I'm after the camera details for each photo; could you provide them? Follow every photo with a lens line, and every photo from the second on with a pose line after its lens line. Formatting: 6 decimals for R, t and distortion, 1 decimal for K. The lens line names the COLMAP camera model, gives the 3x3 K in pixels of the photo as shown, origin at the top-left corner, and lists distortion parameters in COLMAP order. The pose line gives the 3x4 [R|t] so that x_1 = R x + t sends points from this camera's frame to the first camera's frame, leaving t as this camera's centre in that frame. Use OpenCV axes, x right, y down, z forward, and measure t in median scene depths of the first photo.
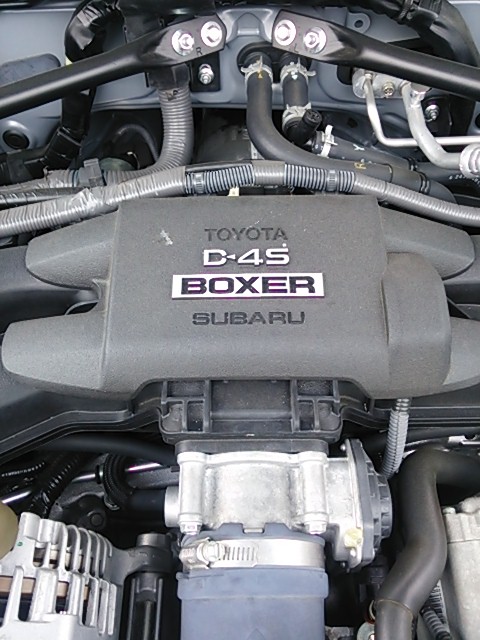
lens RADIAL K [[568.9, 0, 240.0], [0, 568.9, 320.0], [0, 0, 1]] dist [0.001250, -0.060609]
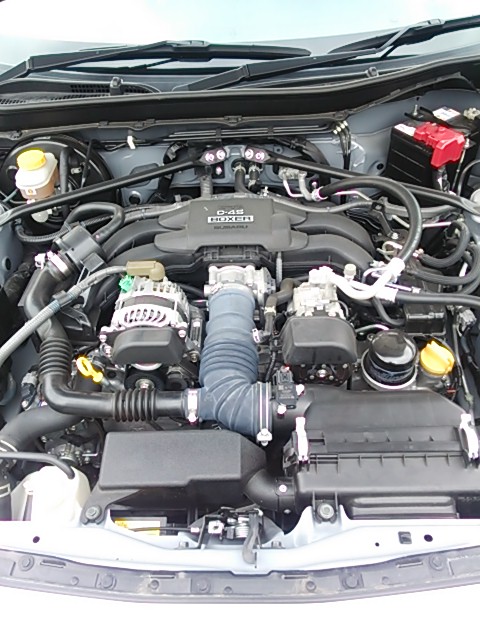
lens RADIAL K [[523.2, 0, 235.4], [0, 523.2, 316.5], [0, 0, 1]] dist [-0.014707, -0.001688]
pose [[0.999748, -0.000987, -0.022418, 0.068860], [-0.003572, 0.979299, -0.202389, 0.701182], [0.022153, 0.202418, 0.979049, -1.183022]]
